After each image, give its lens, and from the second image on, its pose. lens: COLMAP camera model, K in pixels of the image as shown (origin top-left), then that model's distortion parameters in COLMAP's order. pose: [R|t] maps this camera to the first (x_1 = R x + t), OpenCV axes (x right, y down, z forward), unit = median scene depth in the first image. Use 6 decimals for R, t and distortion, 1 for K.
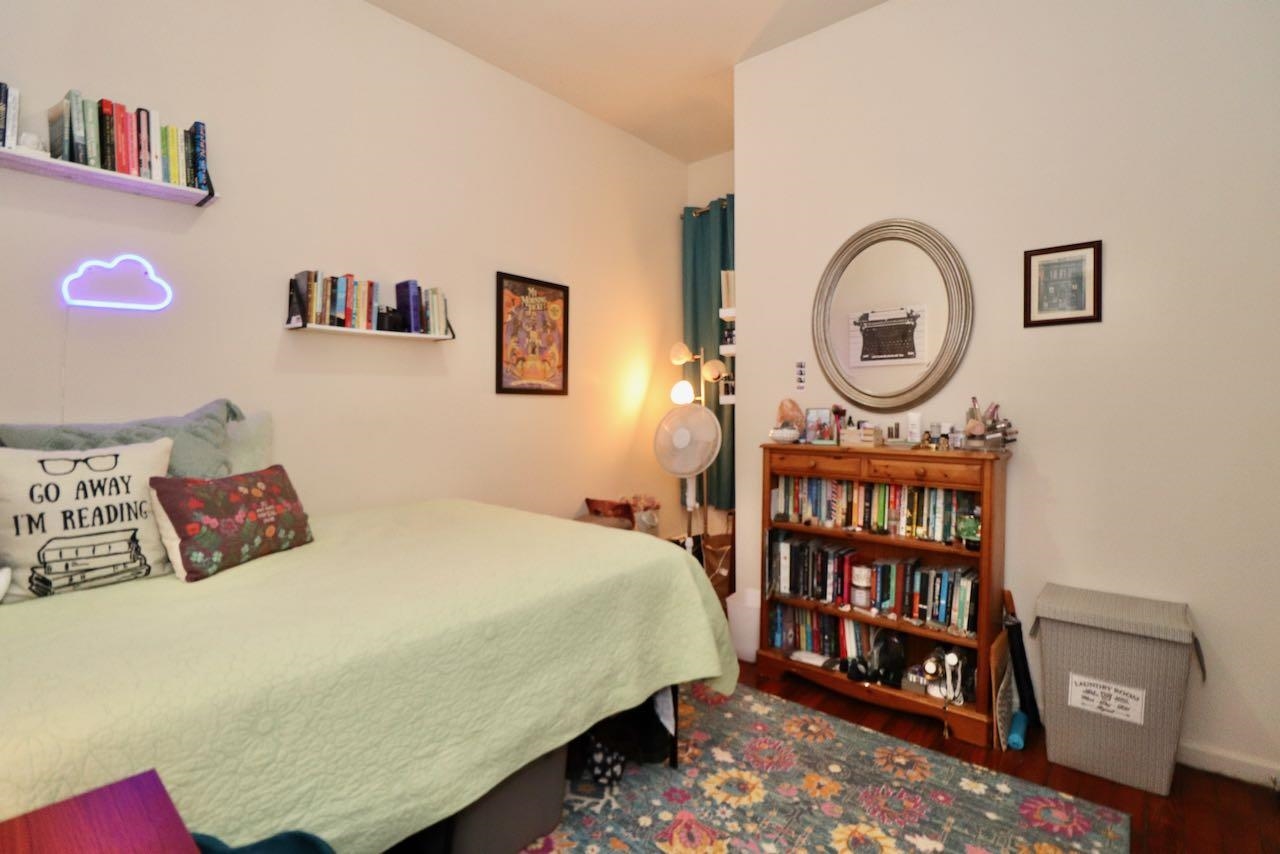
lens RADIAL K [[592.7, 0, 645.5], [0, 592.7, 424.8], [0, 0, 1]] dist [0.001429, -0.012804]
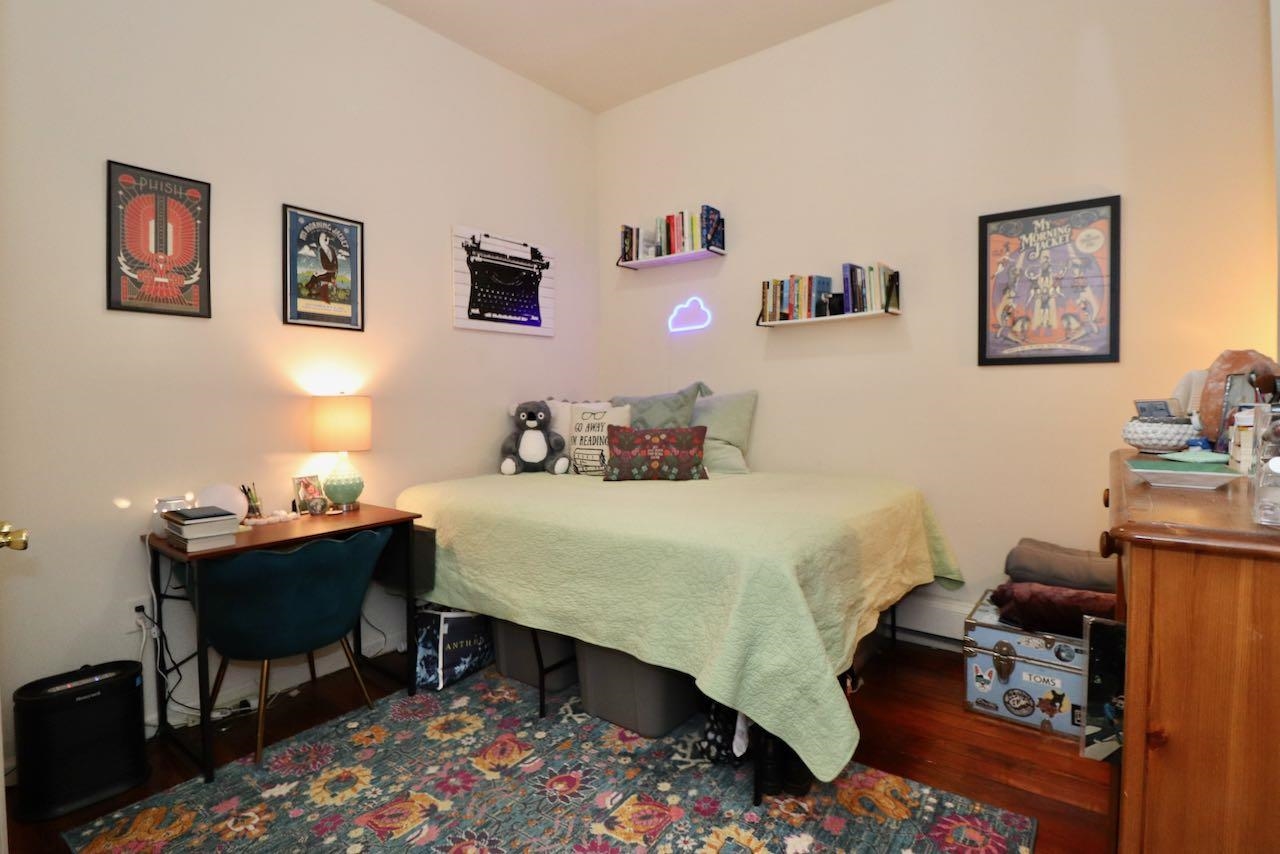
lens RADIAL K [[615.5, 0, 640.3], [0, 615.5, 406.2], [0, 0, 1]] dist [-0.000442, -0.015652]
pose [[0.057837, 0.019284, -0.998140, 0.848293], [-0.017820, 0.999674, 0.018282, -0.006022], [0.998167, 0.016730, 0.058161, 0.718607]]
